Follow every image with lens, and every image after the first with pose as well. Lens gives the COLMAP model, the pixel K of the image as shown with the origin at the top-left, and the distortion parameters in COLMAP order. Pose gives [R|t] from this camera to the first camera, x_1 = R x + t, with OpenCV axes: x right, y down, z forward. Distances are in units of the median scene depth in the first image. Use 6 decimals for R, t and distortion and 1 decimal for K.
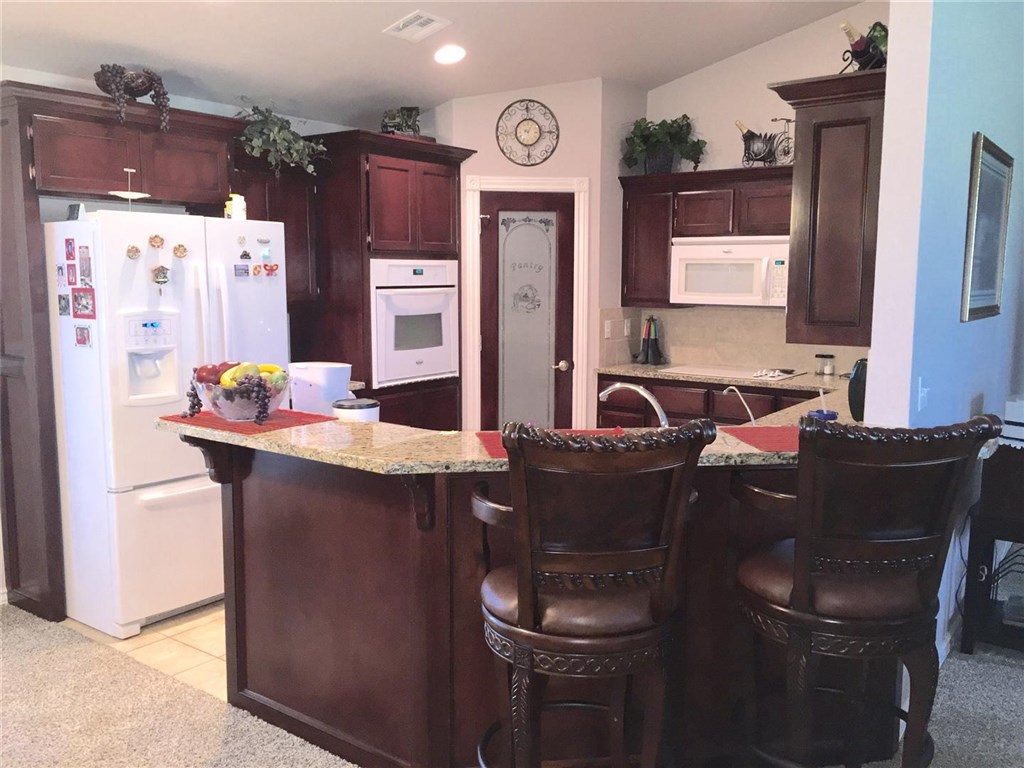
lens RADIAL K [[876.8, 0, 511.0], [0, 876.8, 378.3], [0, 0, 1]] dist [0.087197, -0.117466]
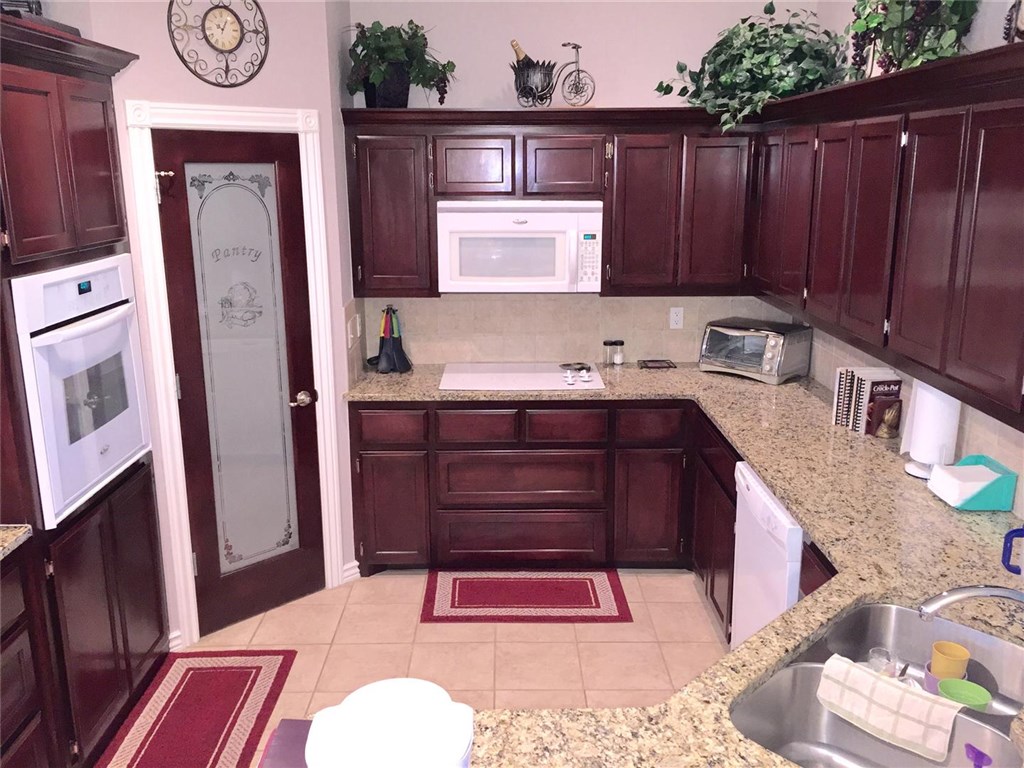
lens RADIAL K [[876.8, 0, 511.0], [0, 876.8, 378.3], [0, 0, 1]] dist [0.087197, -0.117466]
pose [[0.800336, -0.146951, 0.581263, -0.280531], [0.081917, 0.987207, 0.136789, -0.152007], [-0.593929, -0.061861, 0.802136, 0.524945]]
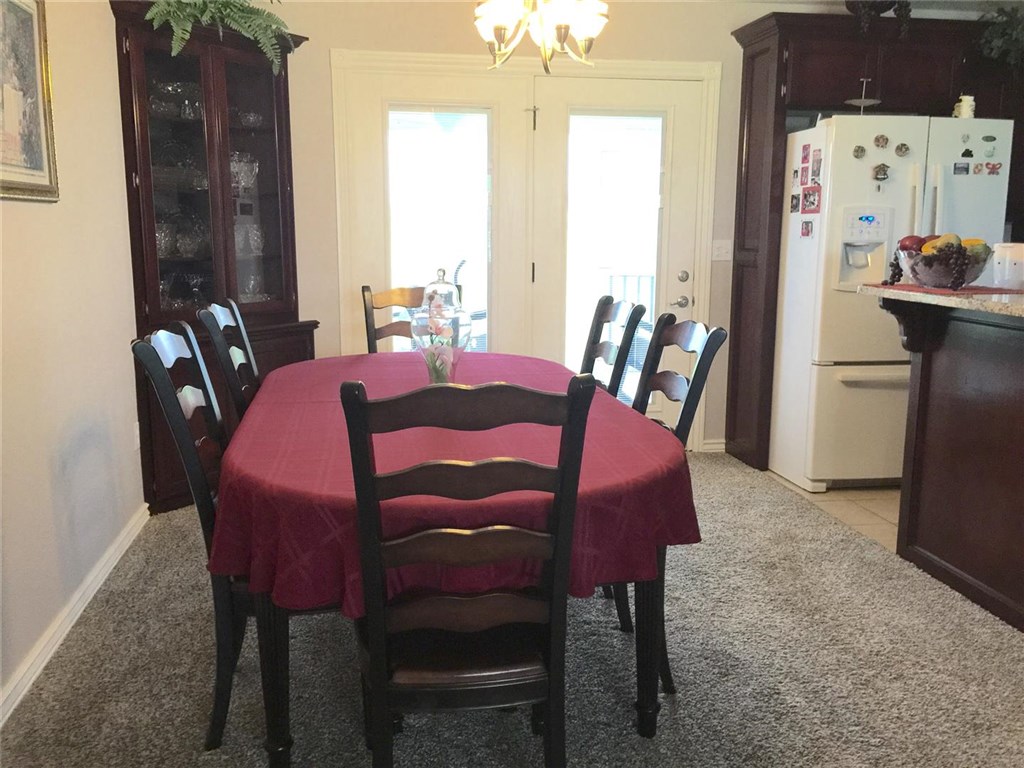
lens RADIAL K [[876.8, 0, 511.0], [0, 876.8, 378.3], [0, 0, 1]] dist [0.087197, -0.117466]
pose [[0.719005, 0.118299, -0.684862, 0.054704], [-0.084959, 0.992977, 0.082327, 0.080160], [0.689792, -0.001009, 0.724007, -0.103223]]
